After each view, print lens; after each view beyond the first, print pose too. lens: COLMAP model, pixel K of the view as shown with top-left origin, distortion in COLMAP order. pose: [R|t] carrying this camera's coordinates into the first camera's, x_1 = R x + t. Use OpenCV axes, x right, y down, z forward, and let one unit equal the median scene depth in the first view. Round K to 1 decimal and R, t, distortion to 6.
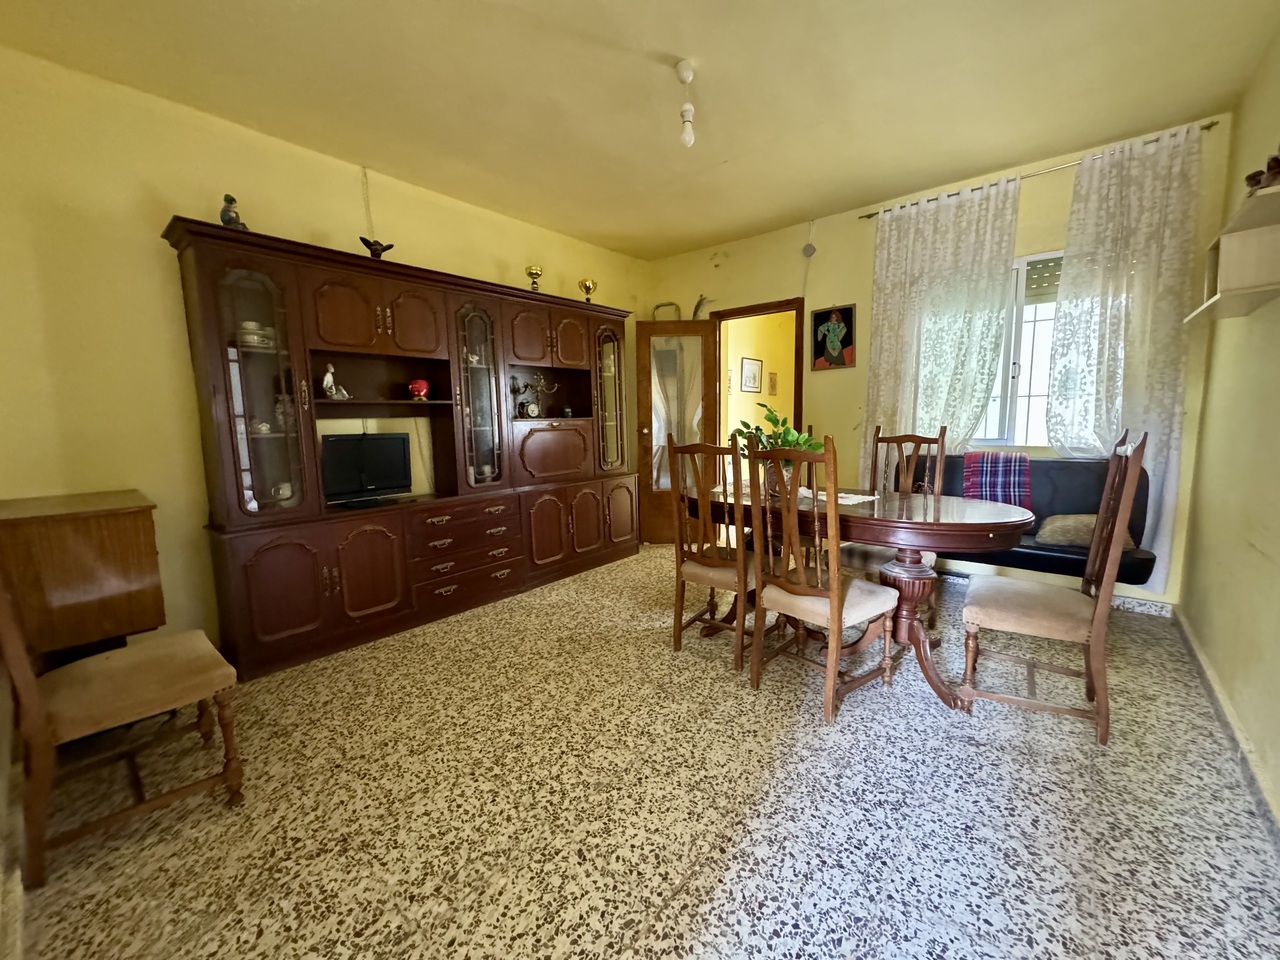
lens RADIAL K [[511.5, 0, 639.6], [0, 511.5, 477.9], [0, 0, 1]] dist [-0.002180, 0.000311]
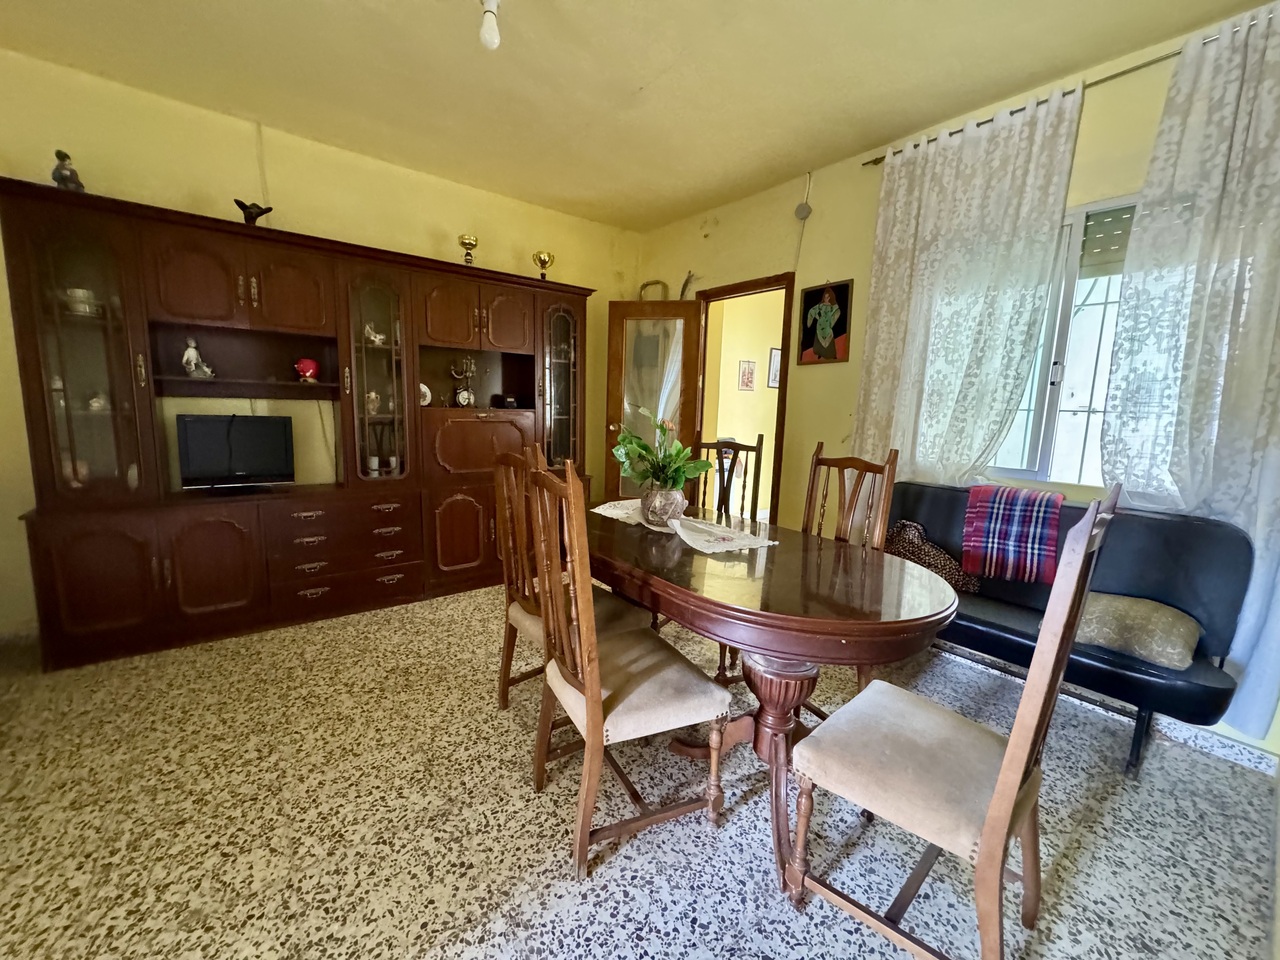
lens RADIAL K [[511.5, 0, 639.6], [0, 511.5, 477.9], [0, 0, 1]] dist [-0.002180, 0.000311]
pose [[0.978449, 0.076829, -0.191663, 0.325628], [-0.072960, 0.996965, 0.027172, -0.046860], [0.193168, -0.012603, 0.981085, 0.209770]]
